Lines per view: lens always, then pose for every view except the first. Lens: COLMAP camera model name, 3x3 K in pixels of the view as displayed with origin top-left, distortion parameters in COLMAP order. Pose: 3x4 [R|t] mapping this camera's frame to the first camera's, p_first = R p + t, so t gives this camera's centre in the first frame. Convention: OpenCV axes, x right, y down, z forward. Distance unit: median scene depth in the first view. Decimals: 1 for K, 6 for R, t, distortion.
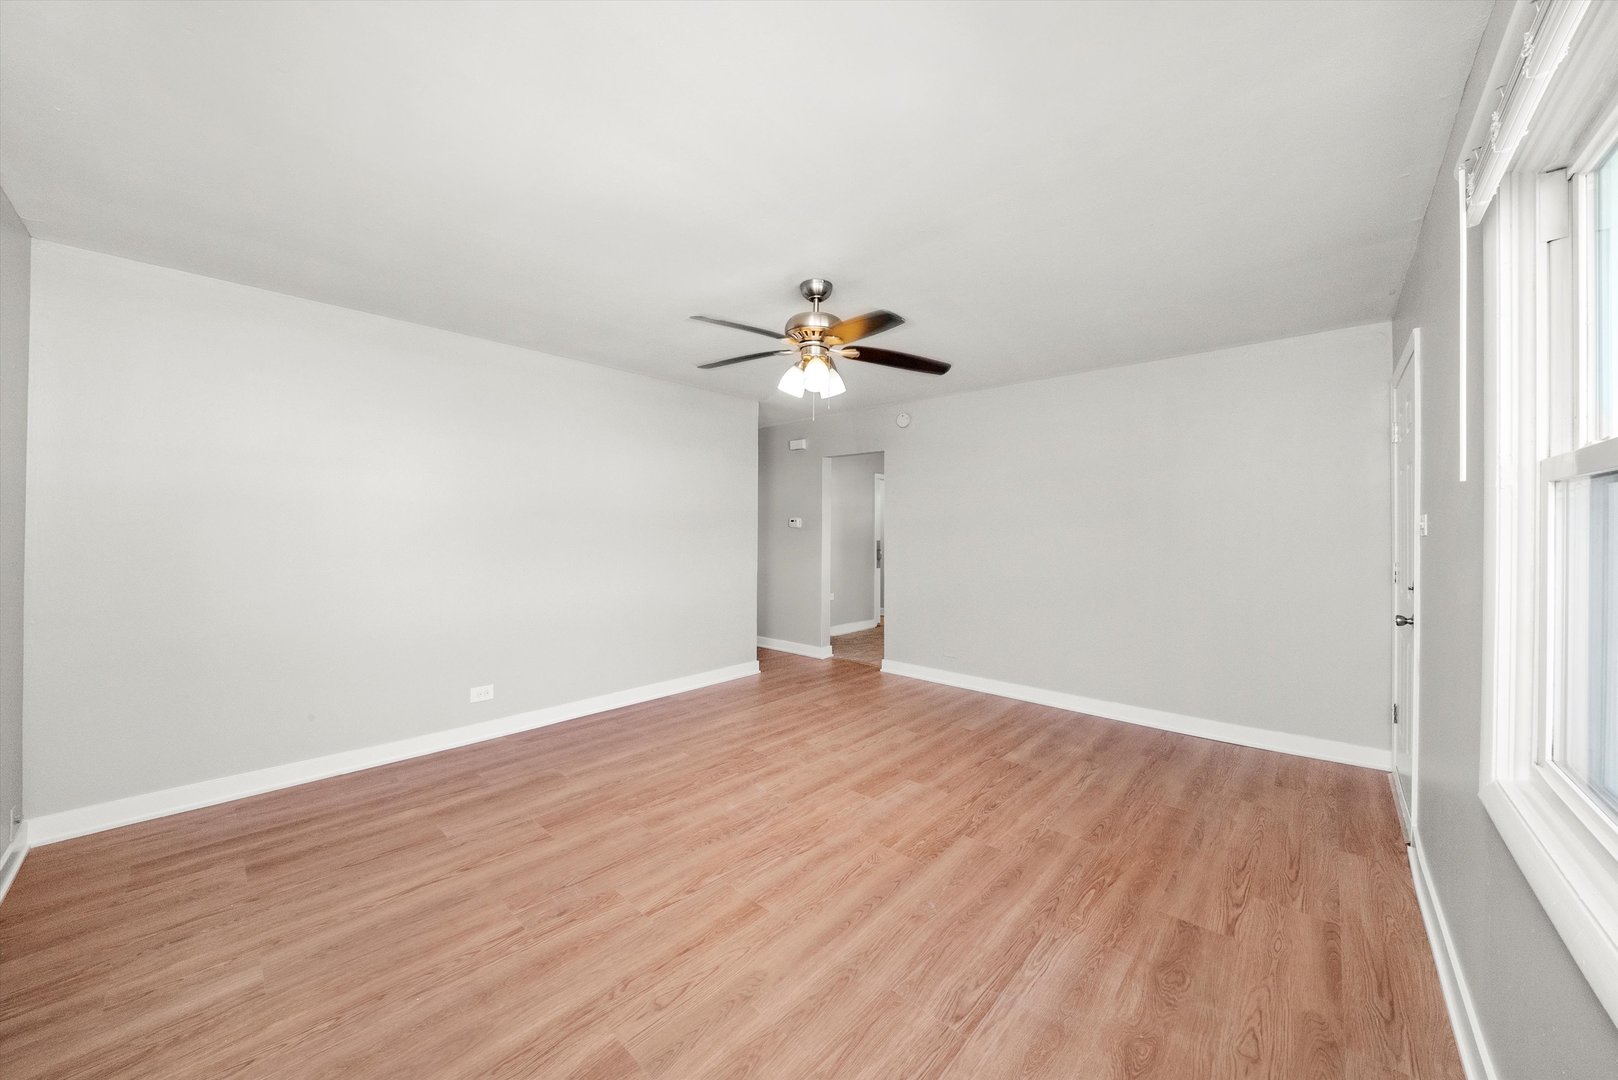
lens RADIAL K [[573.8, 0, 805.3], [0, 573.8, 531.7], [0, 0, 1]] dist [-0.033544, 0.004422]
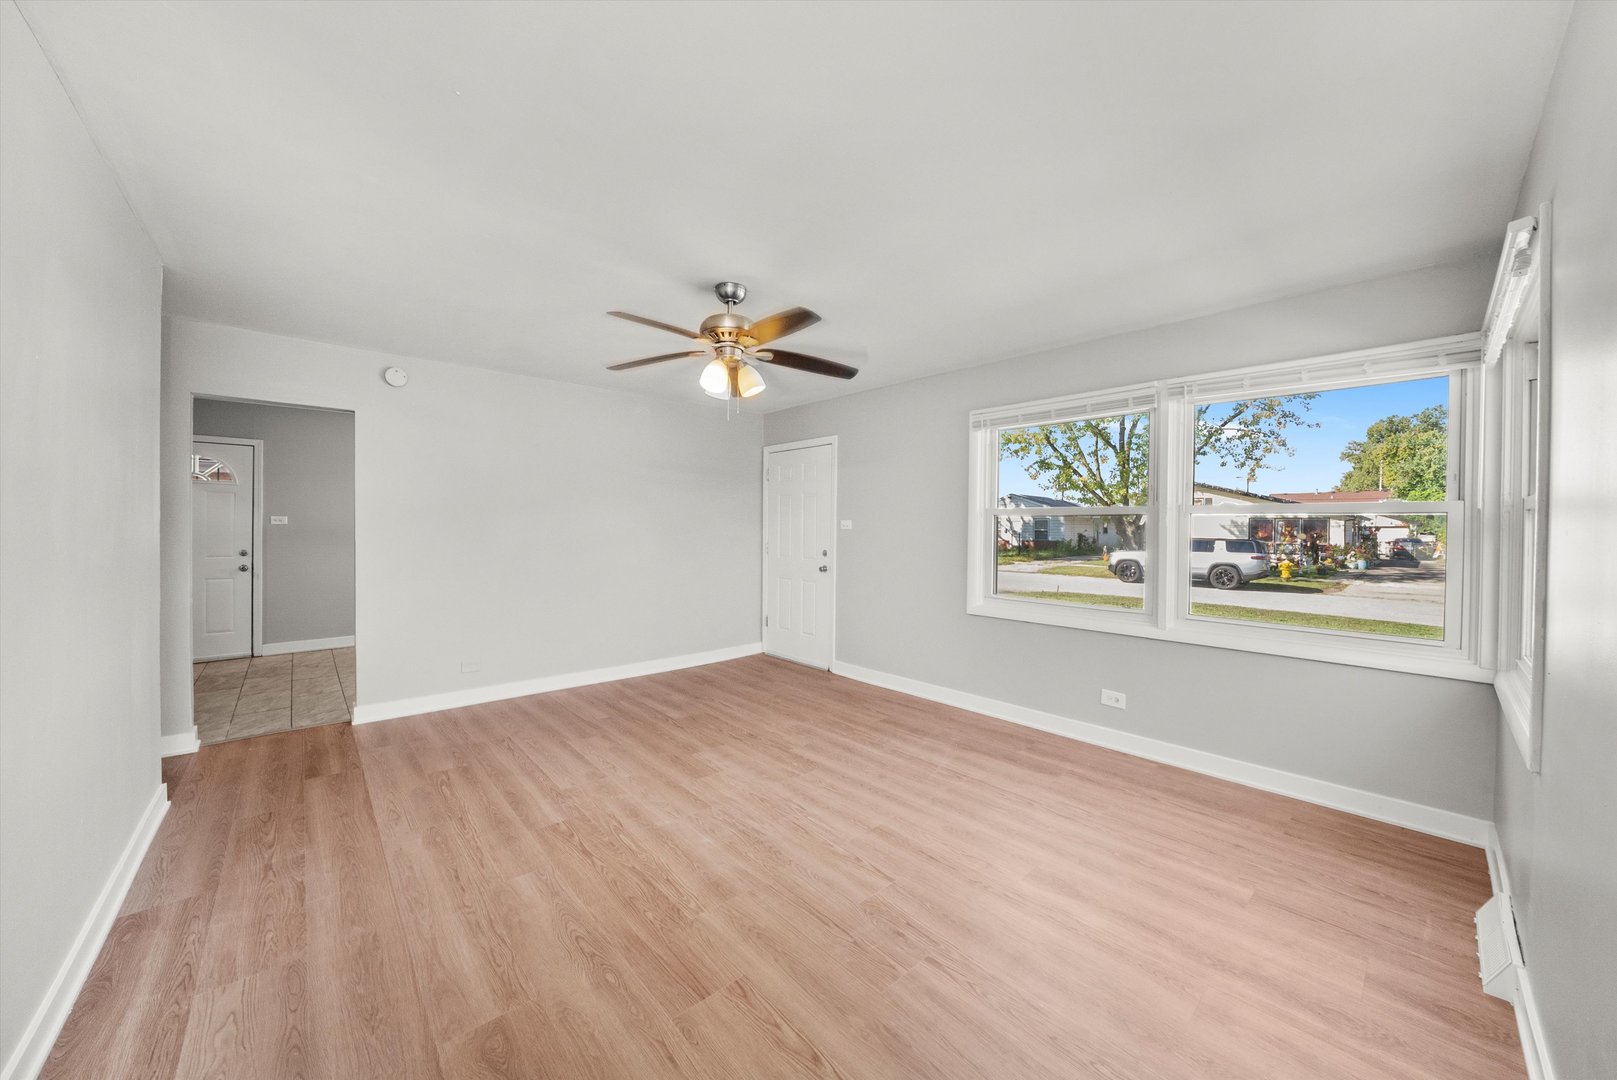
lens RADIAL K [[573.4, 0, 804.8], [0, 573.4, 531.7], [0, 0, 1]] dist [-0.033544, 0.004422]
pose [[0.092577, -0.015747, 0.995581, -0.996114], [-0.005075, 0.999854, 0.016287, -0.014762], [-0.995693, -0.006561, 0.092483, 0.770196]]
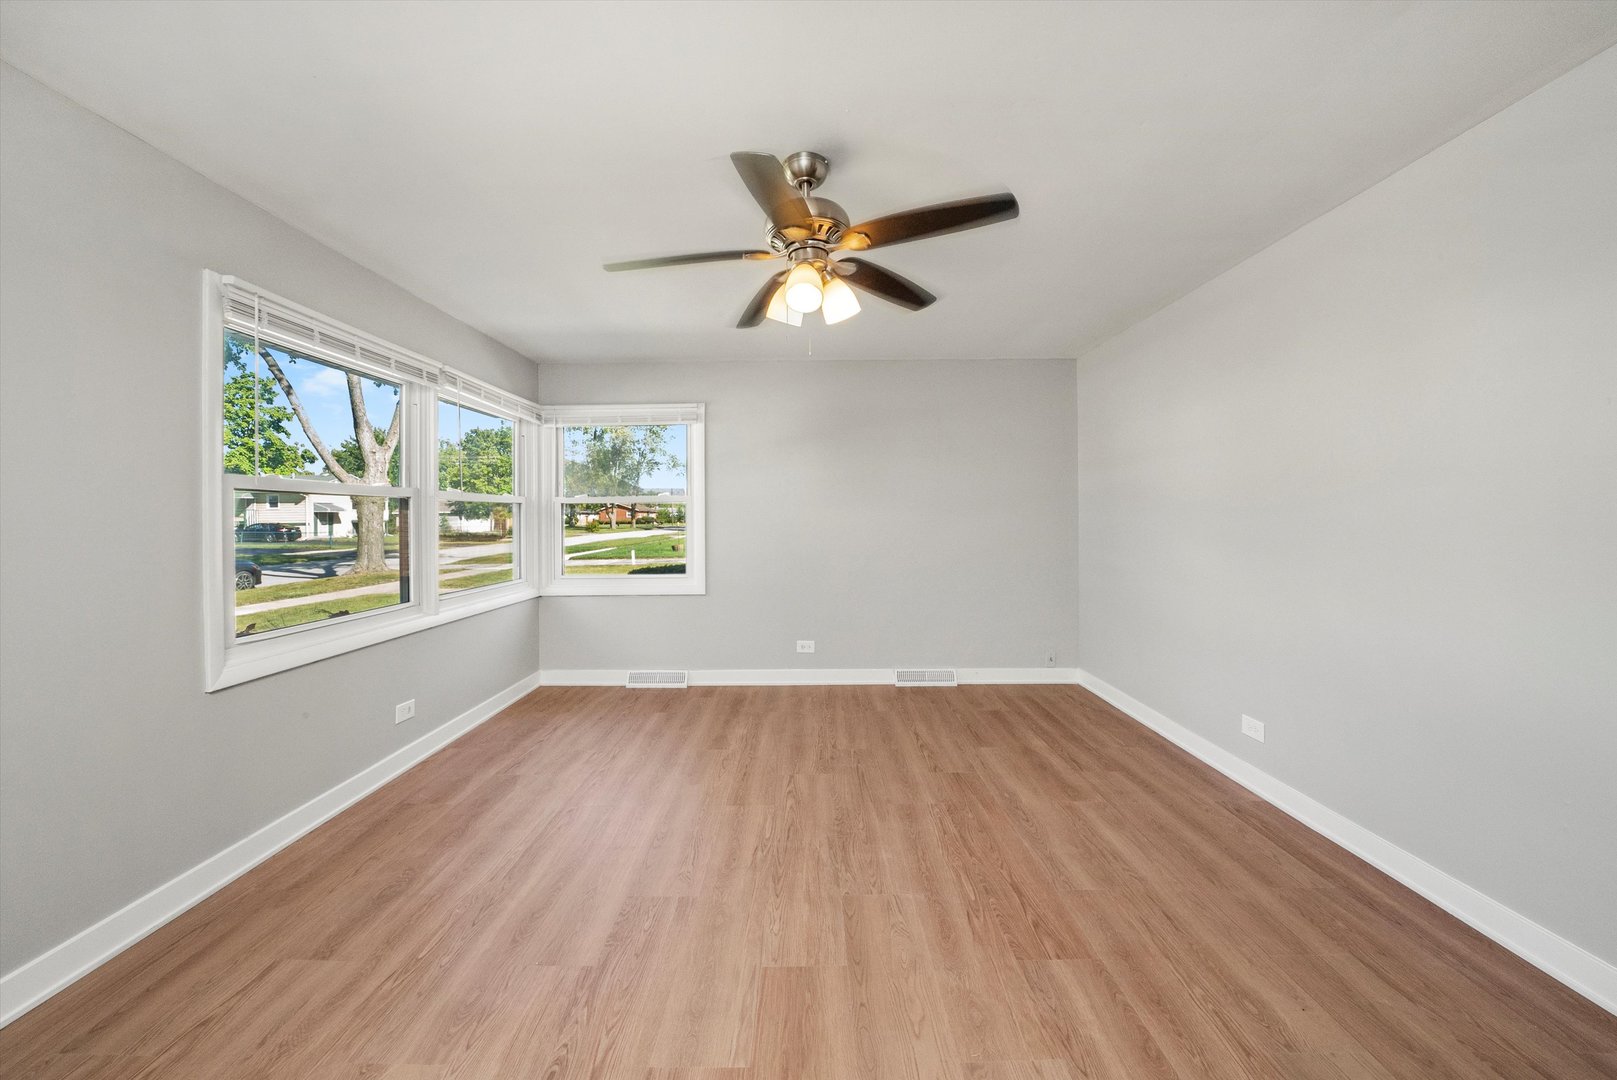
lens RADIAL K [[573.4, 0, 804.8], [0, 573.4, 531.7], [0, 0, 1]] dist [-0.033544, 0.004422]
pose [[-0.740549, 0.017370, -0.671777, 0.488922], [0.001675, 0.999710, 0.024002, 0.005943], [0.672000, 0.016650, -0.740364, 1.515727]]
